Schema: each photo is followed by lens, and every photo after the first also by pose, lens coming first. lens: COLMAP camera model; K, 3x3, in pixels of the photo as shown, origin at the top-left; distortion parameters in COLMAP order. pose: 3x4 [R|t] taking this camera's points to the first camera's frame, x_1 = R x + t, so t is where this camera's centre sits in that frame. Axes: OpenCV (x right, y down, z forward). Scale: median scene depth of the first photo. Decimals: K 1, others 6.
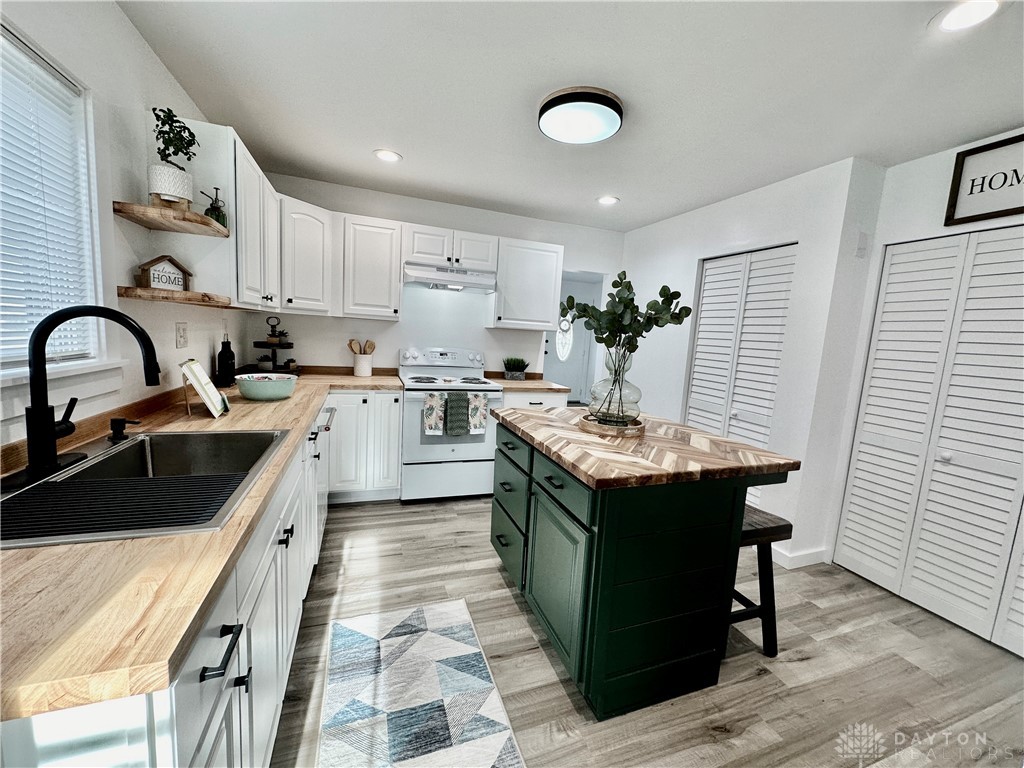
lens RADIAL K [[409.0, 0, 512.8], [0, 409.0, 383.7], [0, 0, 1]] dist [0.001773, 0.000096]
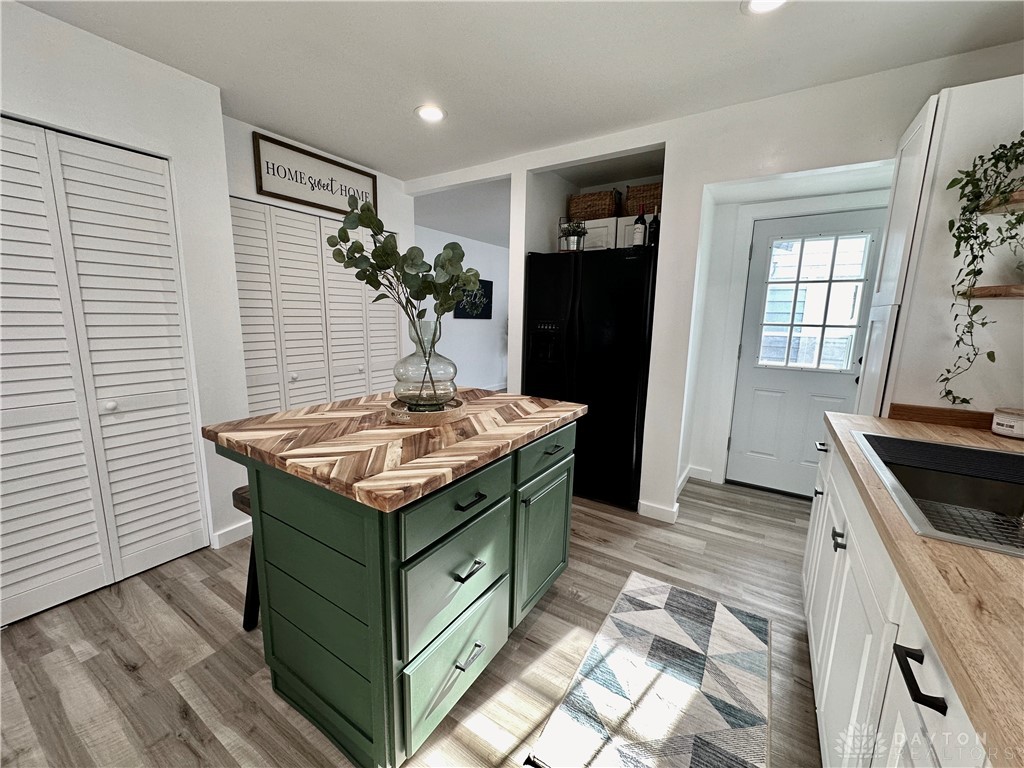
lens RADIAL K [[409.0, 0, 510.2], [0, 409.0, 384.9], [0, 0, 1]] dist [0.001773, 0.000096]
pose [[-0.602938, -0.205754, 0.770799, -0.463606], [0.043035, 0.956375, 0.288954, -0.170184], [-0.796627, 0.207393, -0.567780, 1.274903]]
